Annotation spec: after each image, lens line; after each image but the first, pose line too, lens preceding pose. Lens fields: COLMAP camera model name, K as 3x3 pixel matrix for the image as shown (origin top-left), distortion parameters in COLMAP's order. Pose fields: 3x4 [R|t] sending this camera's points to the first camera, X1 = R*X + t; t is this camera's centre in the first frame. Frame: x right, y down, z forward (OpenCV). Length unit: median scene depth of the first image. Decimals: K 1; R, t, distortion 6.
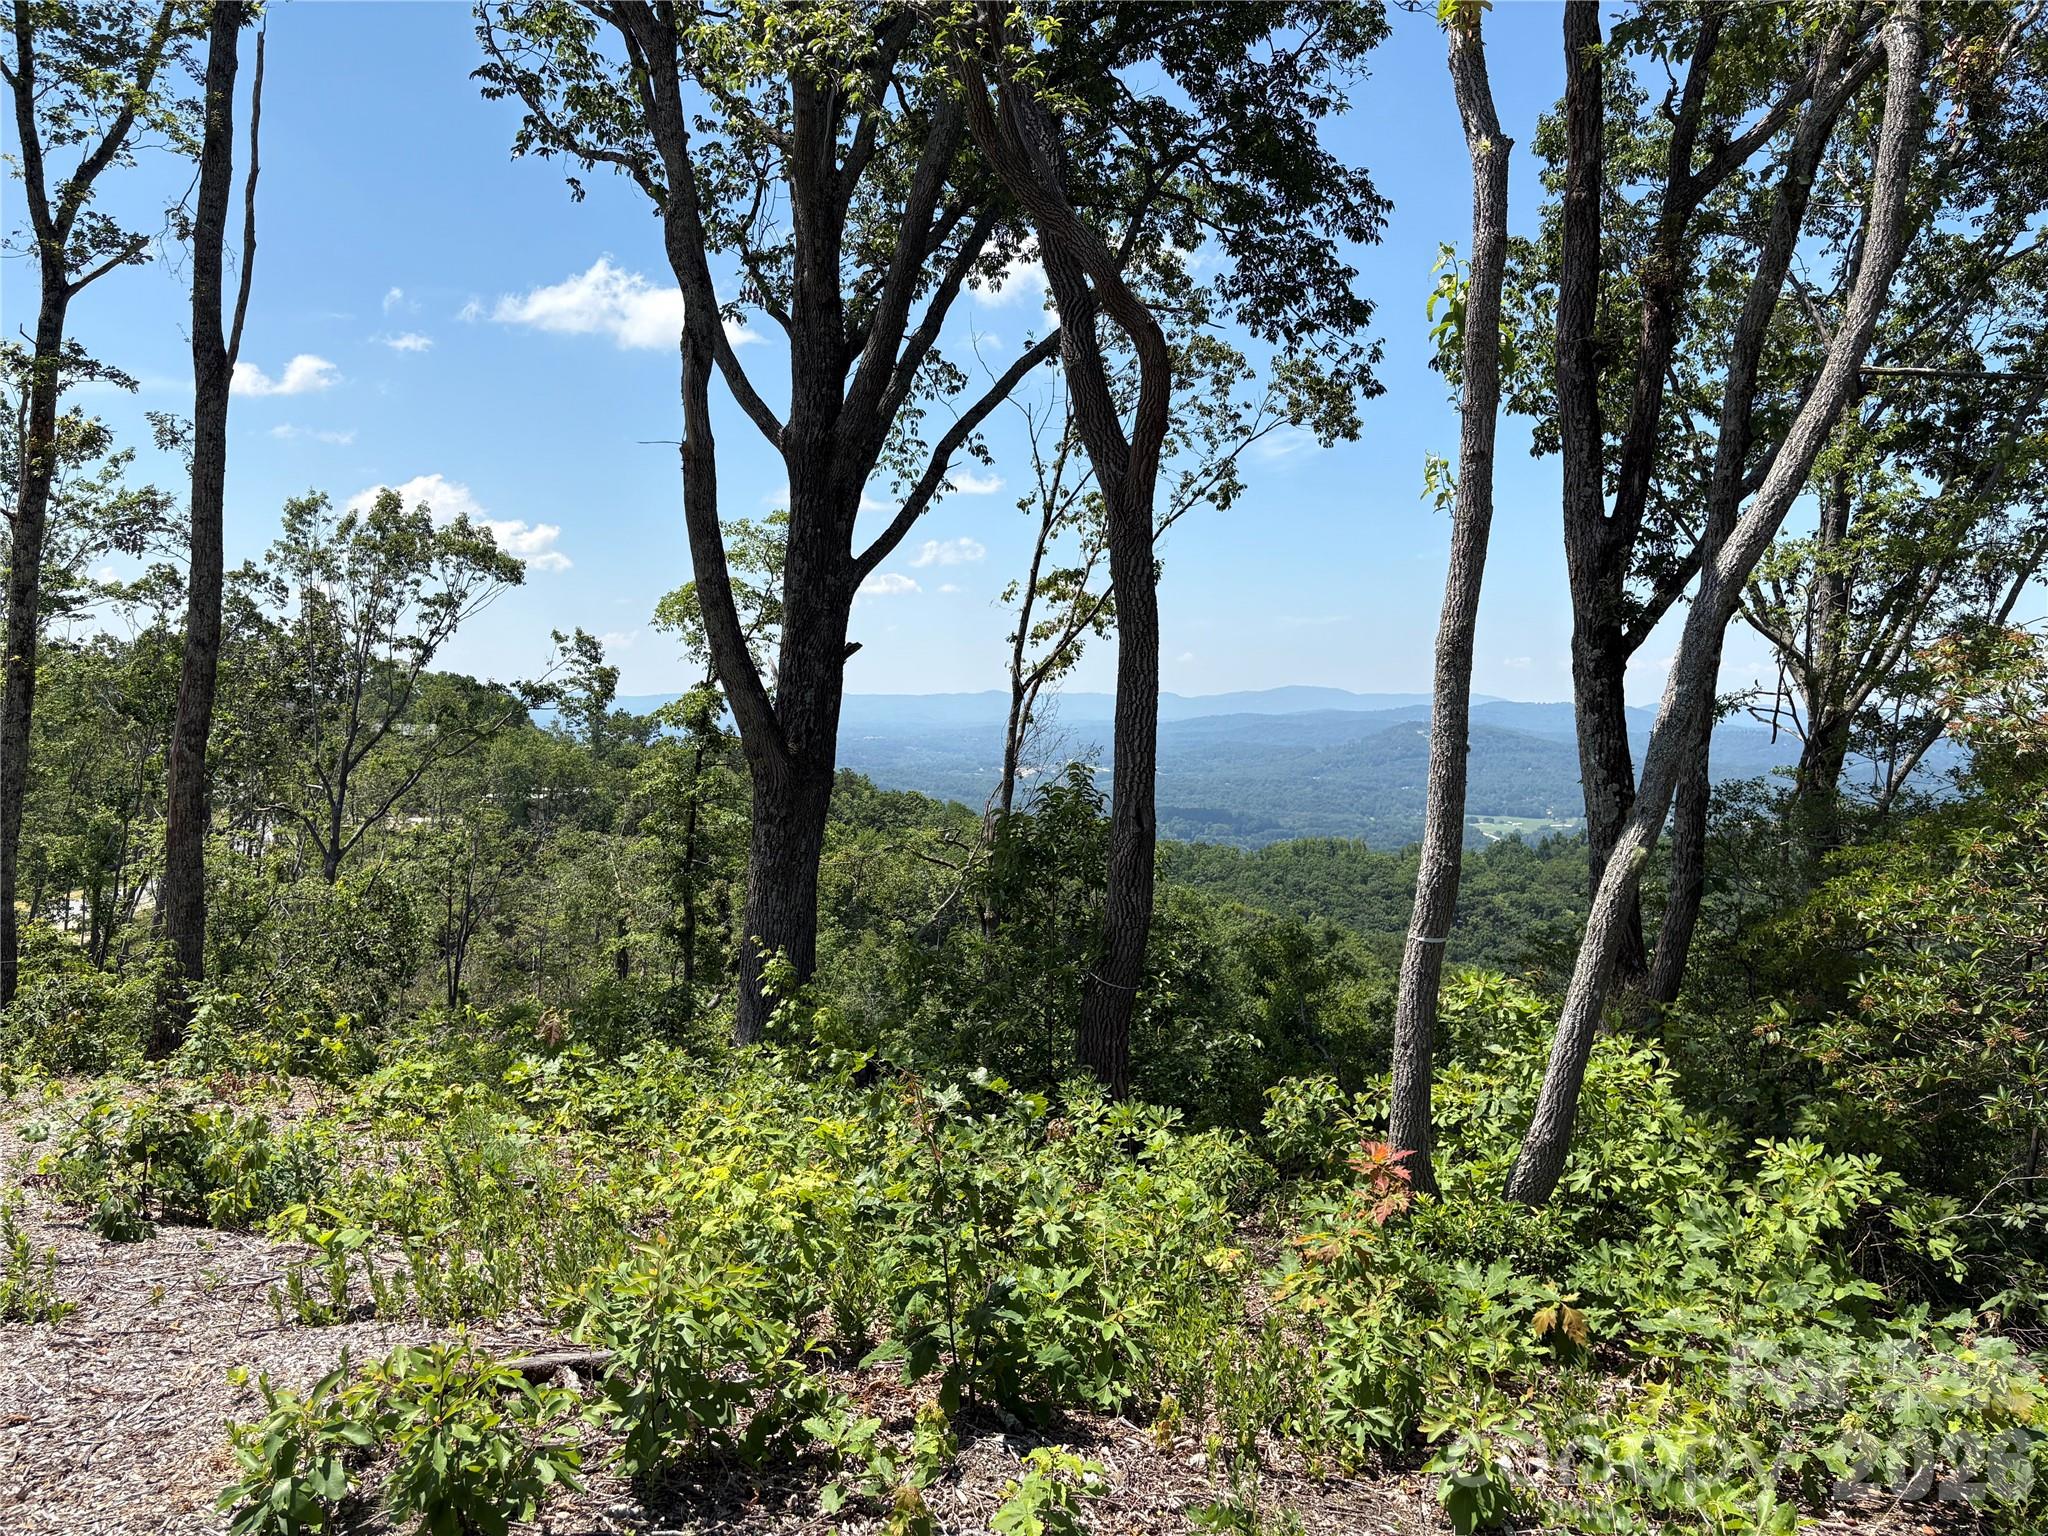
lens RADIAL K [[1543.6, 0, 1022.9], [0, 1543.6, 786.8], [0, 0, 1]] dist [0.052108, -0.053789]
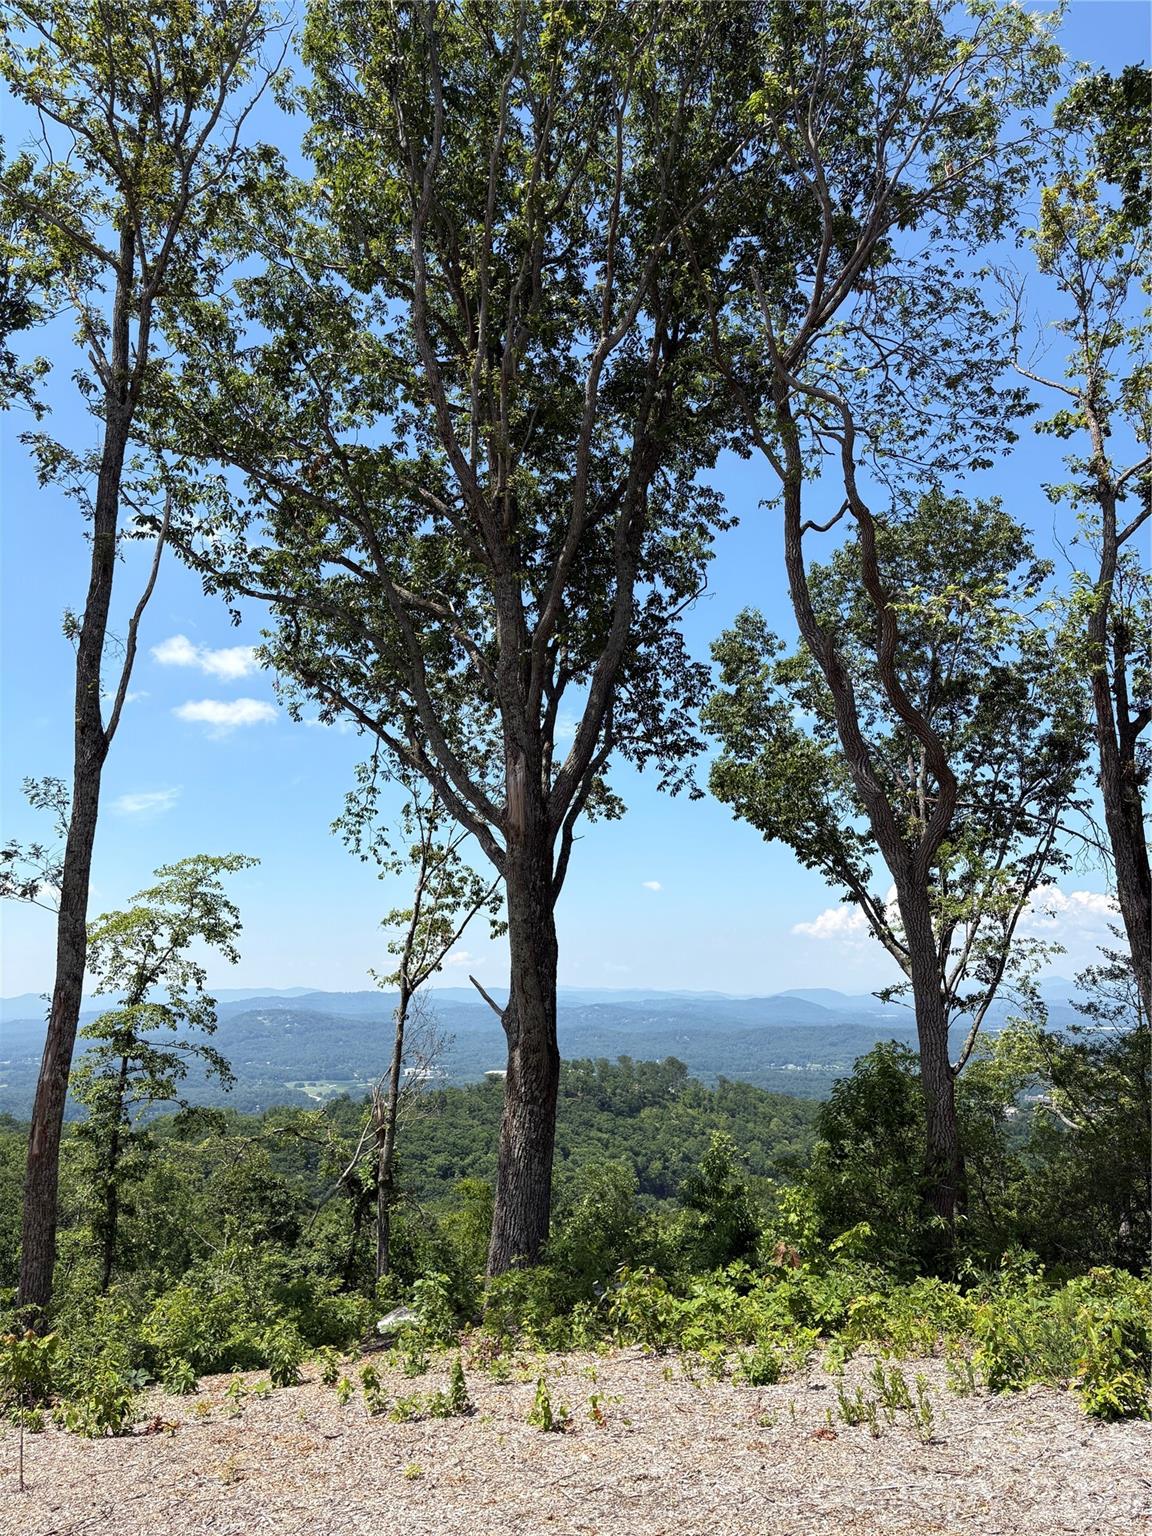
lens RADIAL K [[1157.7, 0, 574.8], [0, 1157.7, 772.3], [0, 0, 1]] dist [0.052108, -0.053789]
pose [[0.865581, 0.060855, 0.497057, -0.460600], [0.060492, 0.972613, -0.224419, -0.019145], [-0.497101, 0.224321, 0.838195, 0.060021]]
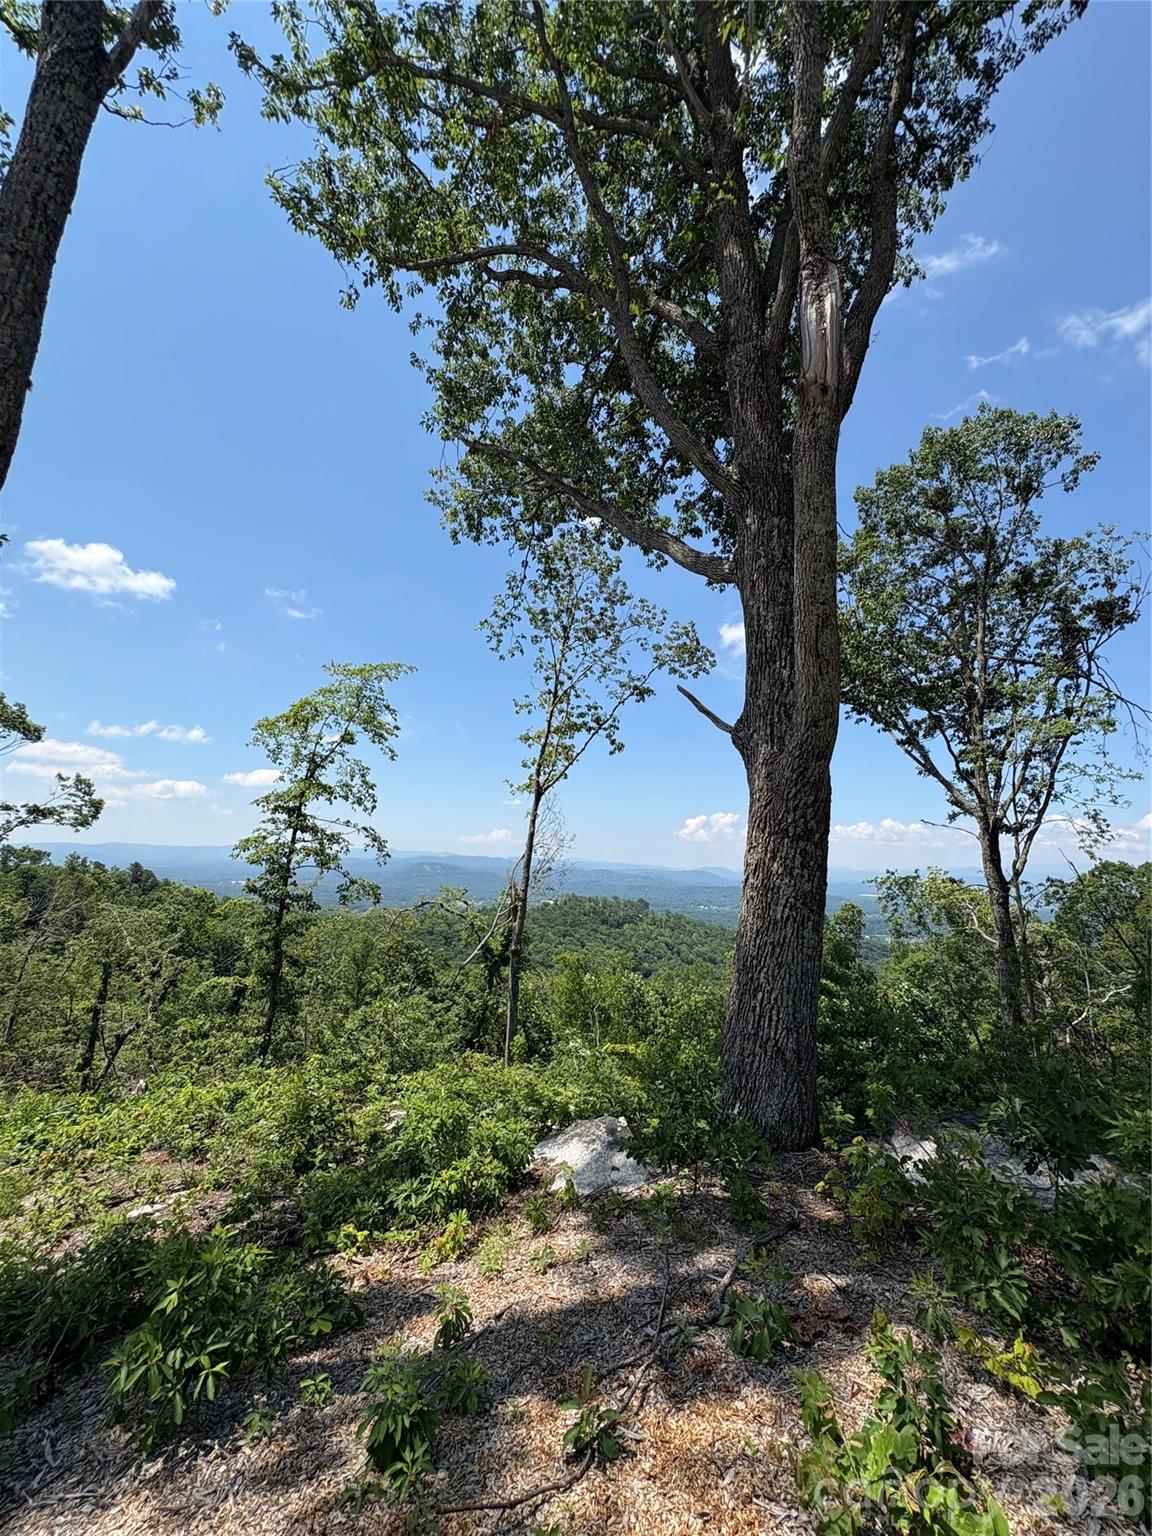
lens RADIAL K [[612.9, 0, 566.8], [0, 612.9, 782.1], [0, 0, 1]] dist [-0.004663, -0.000211]
pose [[0.881614, 0.074427, 0.466065, -0.316678], [0.007273, 0.985228, -0.171092, 0.034183], [-0.471914, 0.154226, 0.868050, 0.539514]]
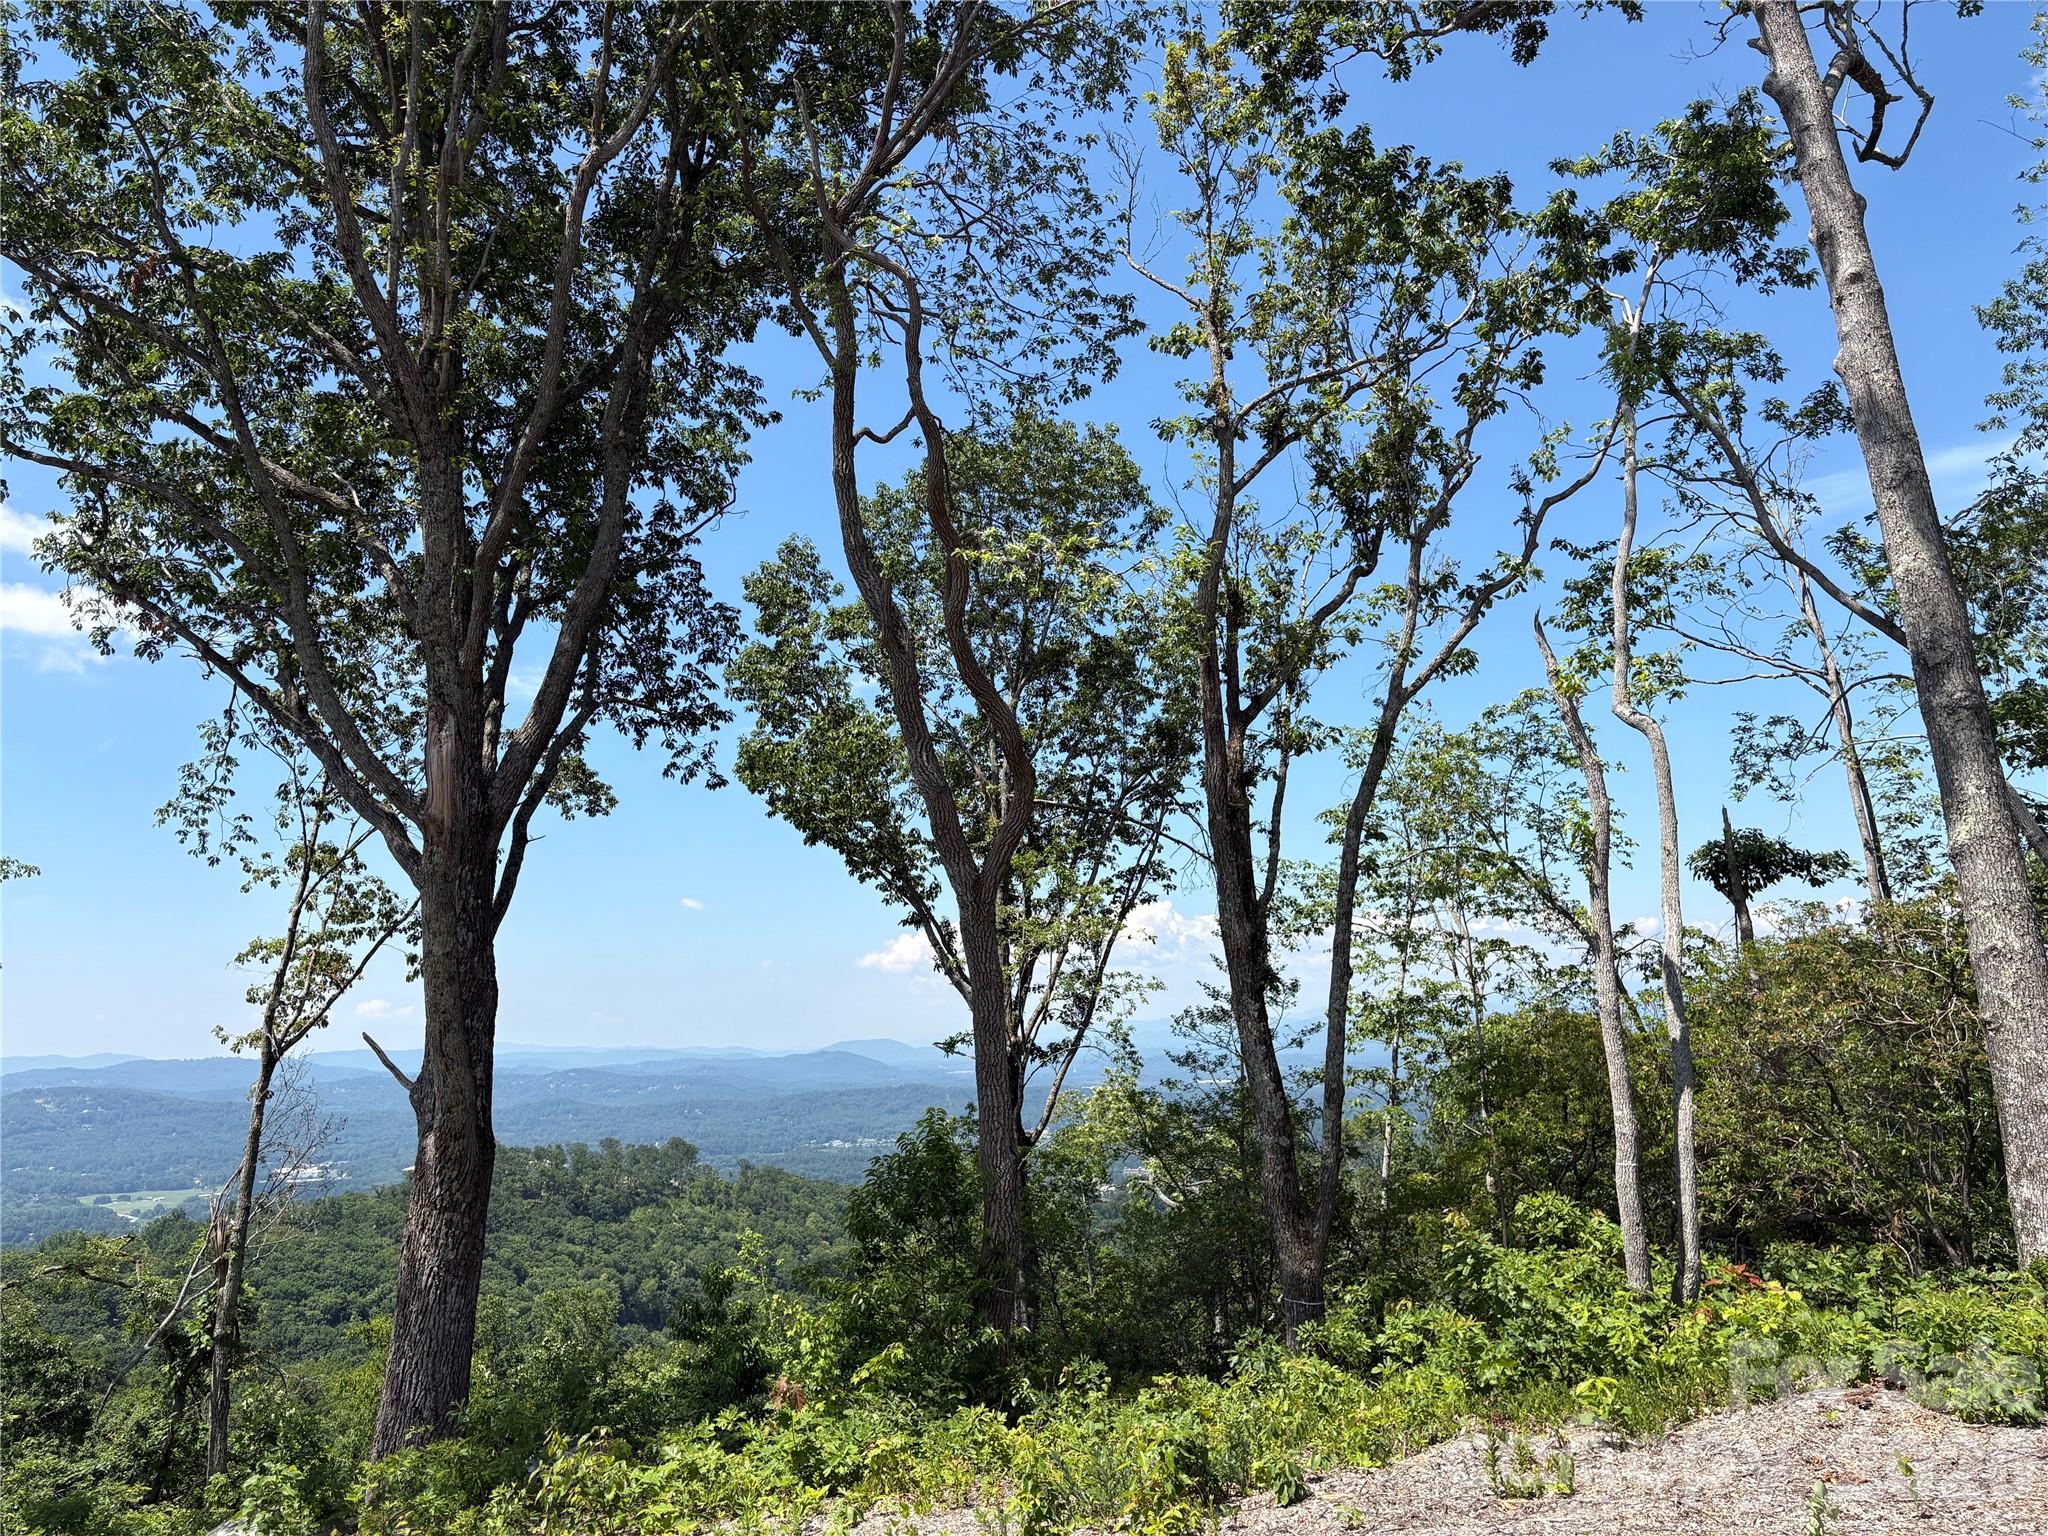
lens RADIAL K [[1543.6, 0, 1009.3], [0, 1543.6, 765.2], [0, 0, 1]] dist [0.052108, -0.053789]
pose [[0.687994, 0.083732, 0.720870, -0.453094], [0.086786, 0.976700, -0.196276, -0.018645], [-0.720508, 0.197598, 0.664697, 0.054289]]
